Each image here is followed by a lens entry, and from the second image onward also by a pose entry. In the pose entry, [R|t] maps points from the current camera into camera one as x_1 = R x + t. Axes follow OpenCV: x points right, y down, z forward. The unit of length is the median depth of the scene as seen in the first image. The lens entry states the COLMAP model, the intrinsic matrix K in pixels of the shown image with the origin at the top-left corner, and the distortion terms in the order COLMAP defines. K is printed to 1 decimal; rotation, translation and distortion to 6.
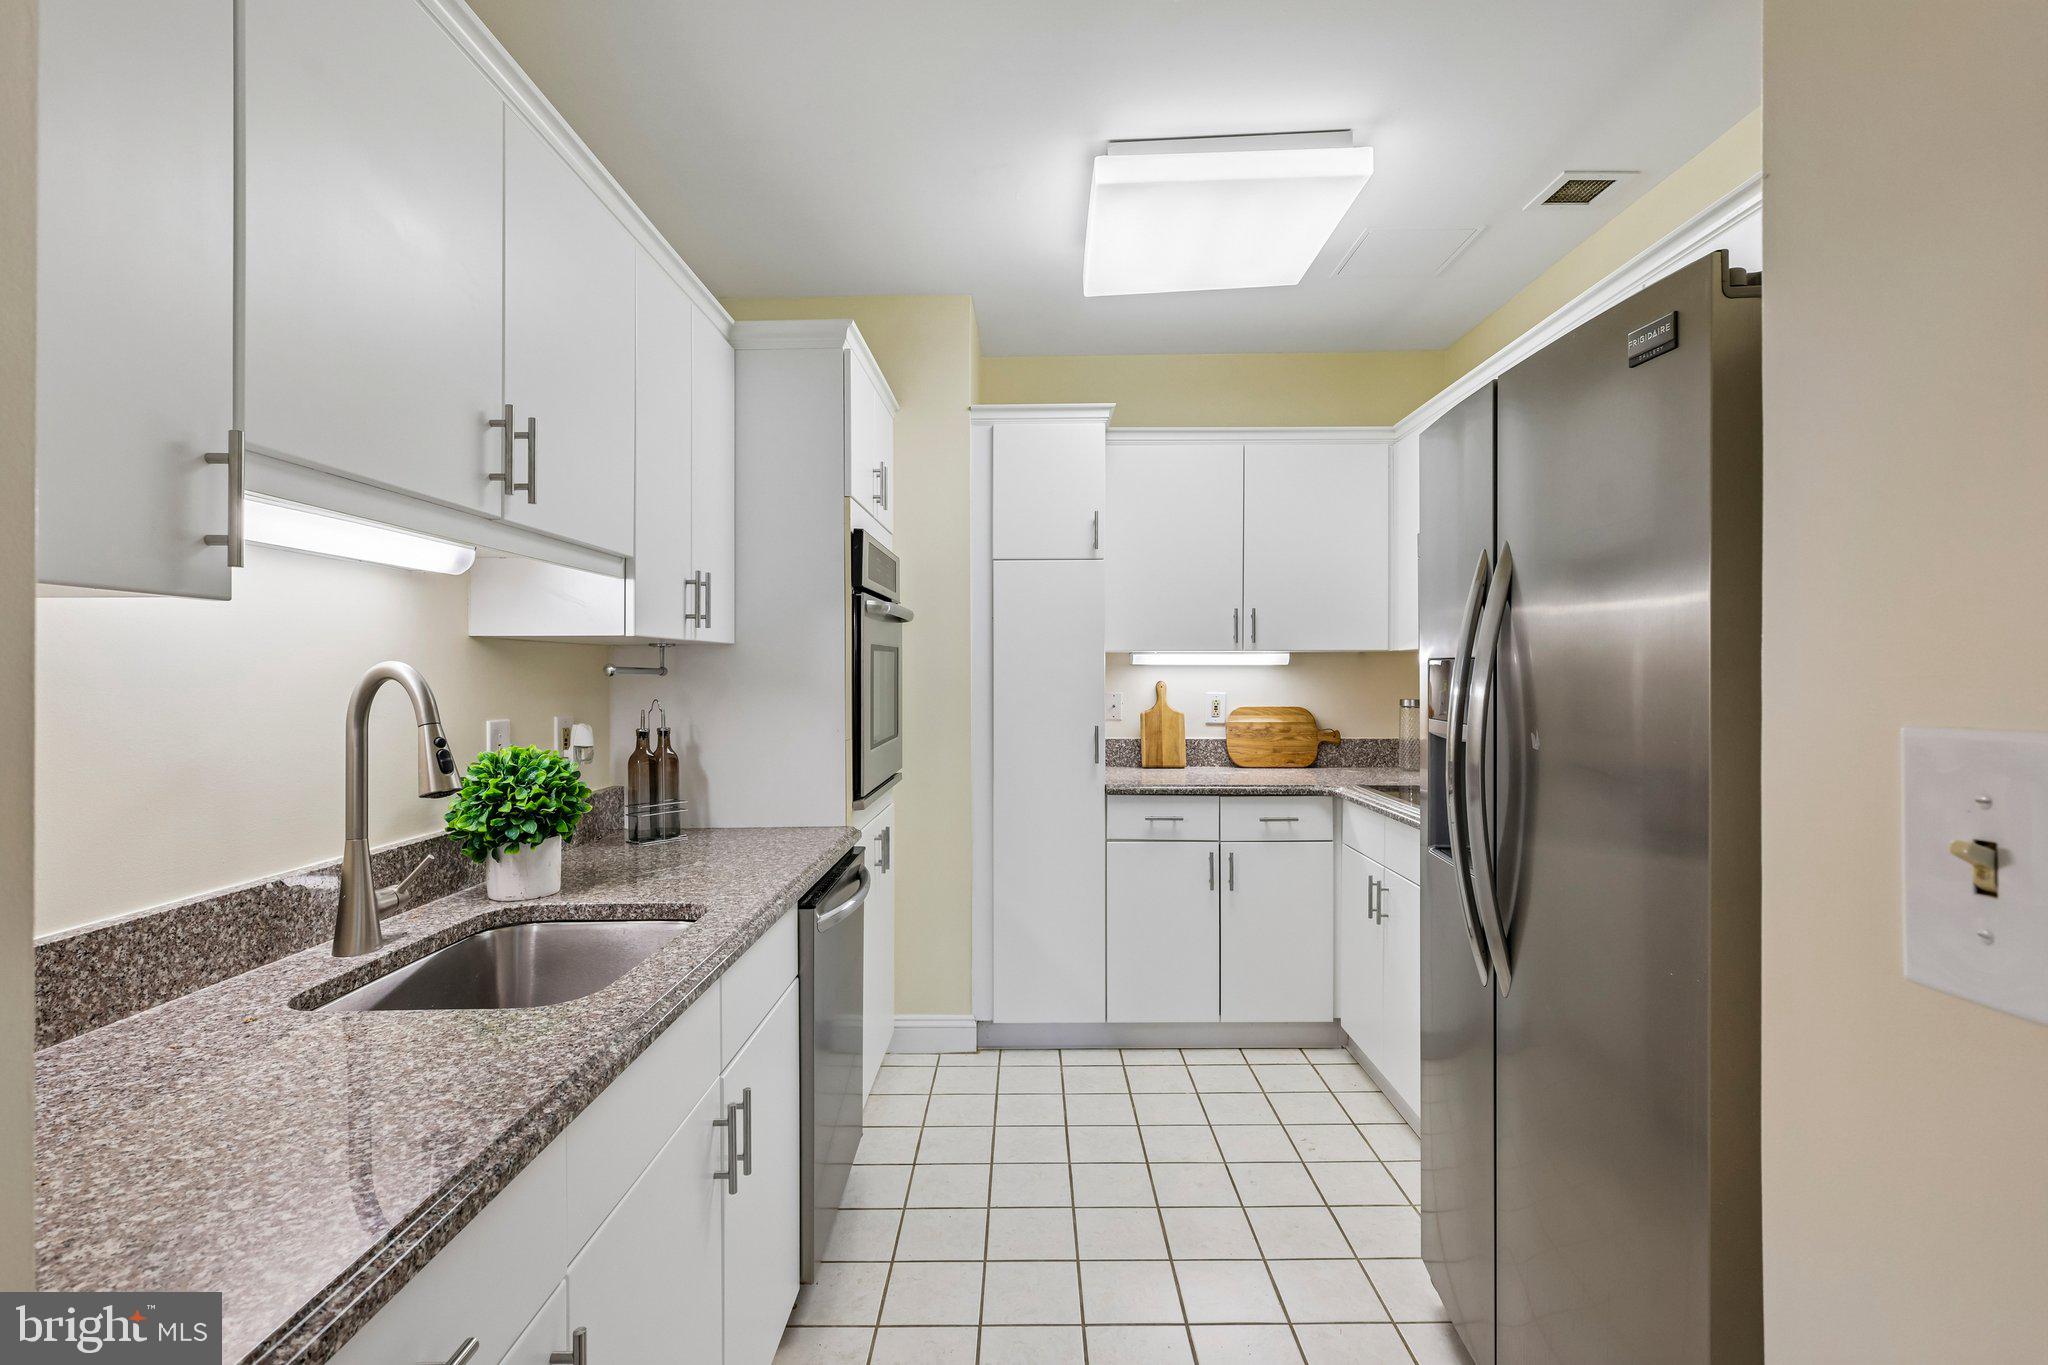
lens RADIAL K [[945.6, 0, 1024.7], [0, 945.6, 679.3], [0, 0, 1]] dist [-0.004602, 0.001597]
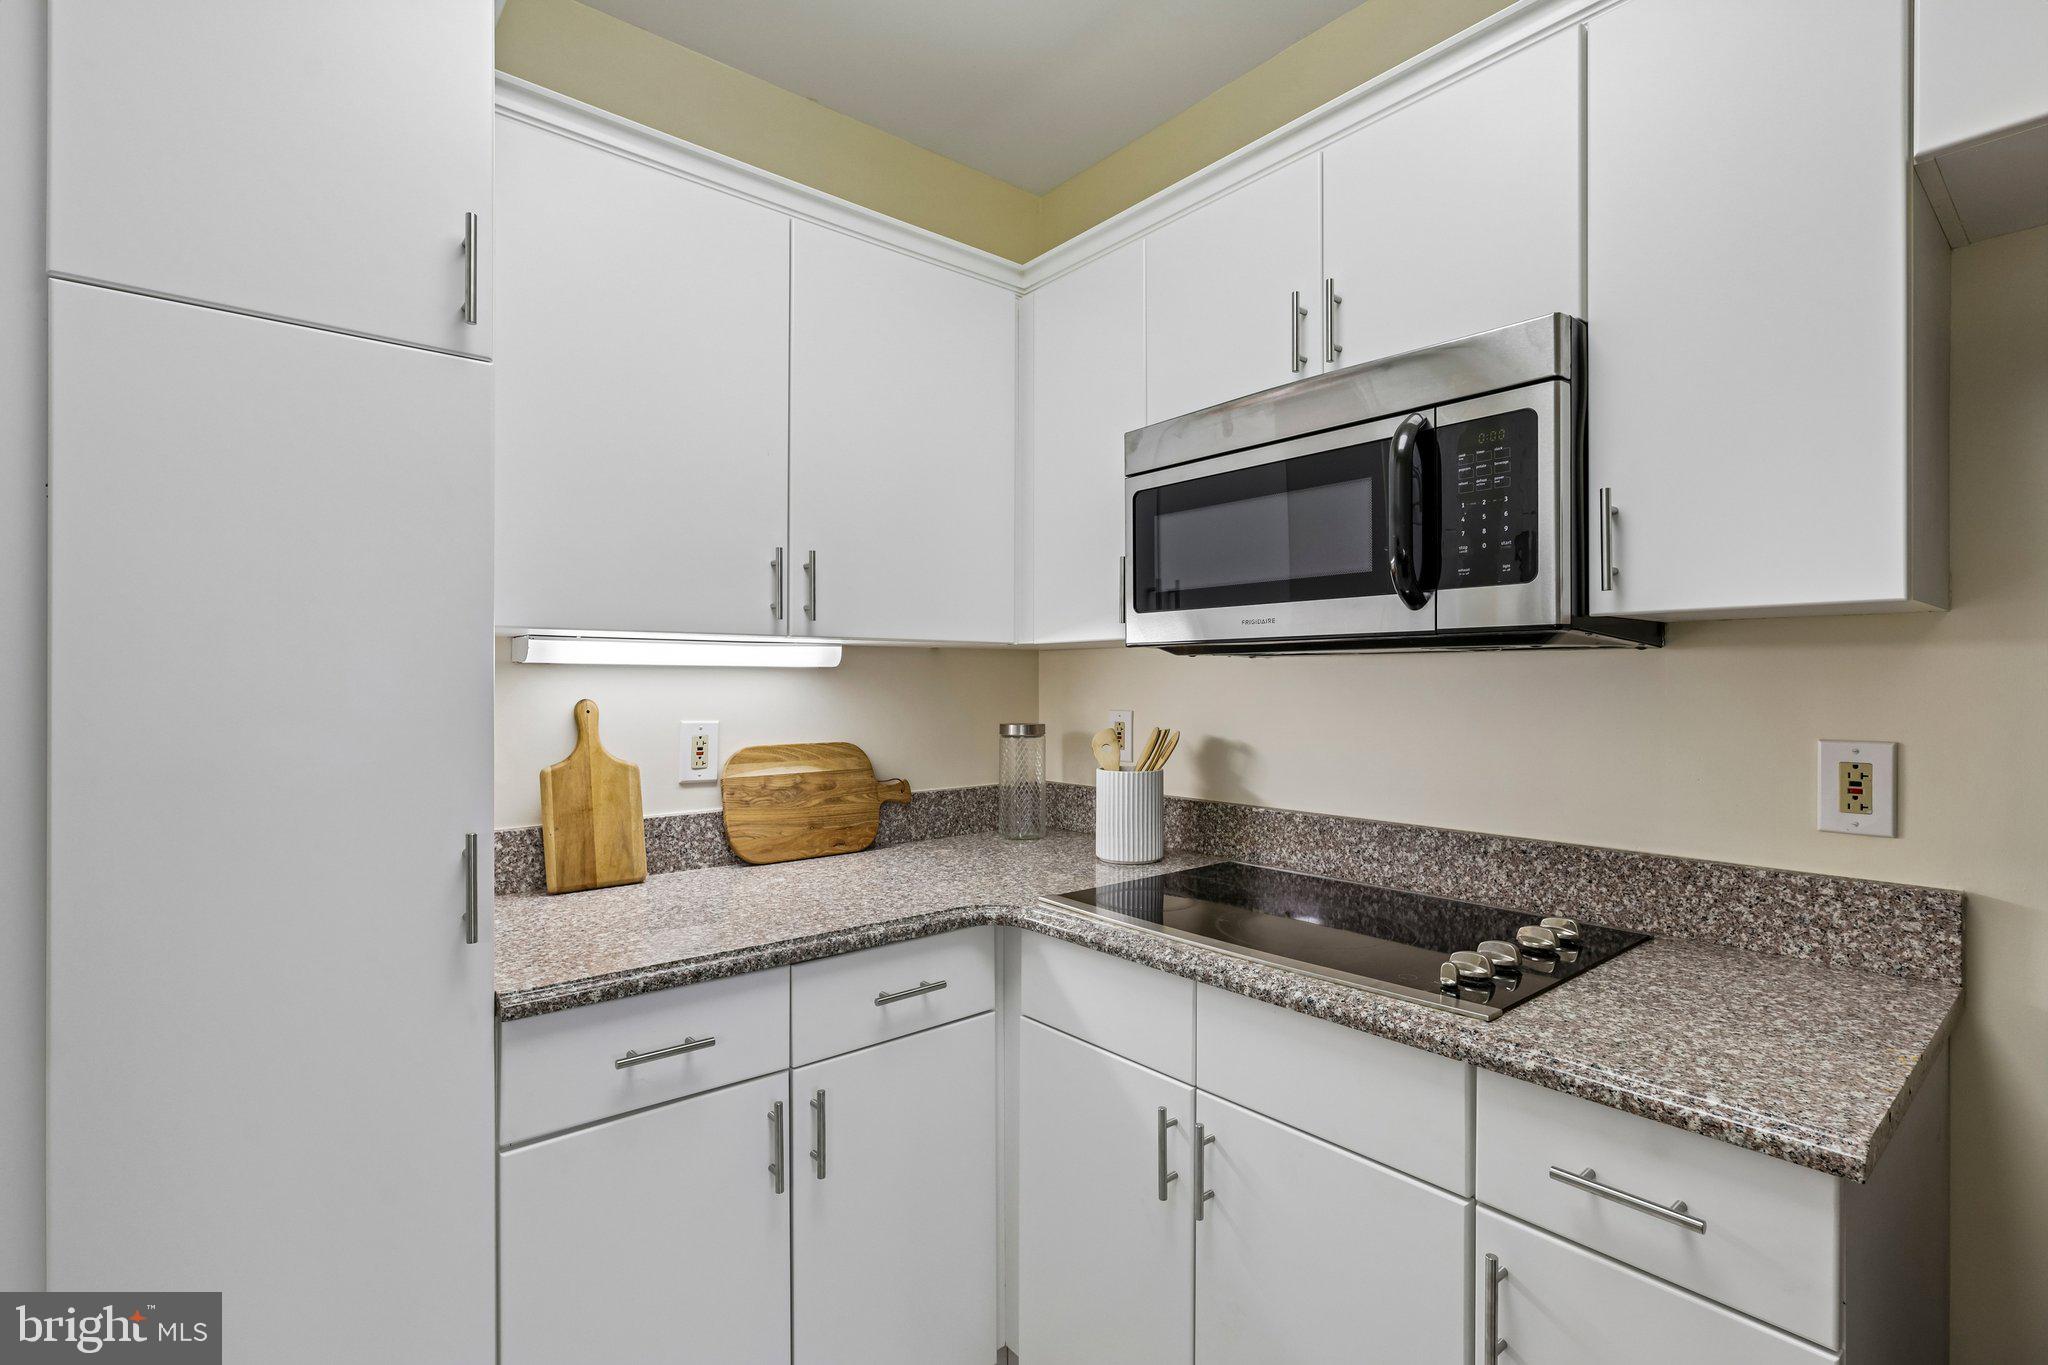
lens RADIAL K [[946.2, 0, 1024.1], [0, 946.2, 678.5], [0, 0, 1]] dist [-0.002416, 0.000824]
pose [[0.760234, 0.002862, 0.649643, 0.004262], [0.006794, 0.999901, -0.012356, -0.001345], [-0.649614, 0.013807, 0.760139, 0.511096]]
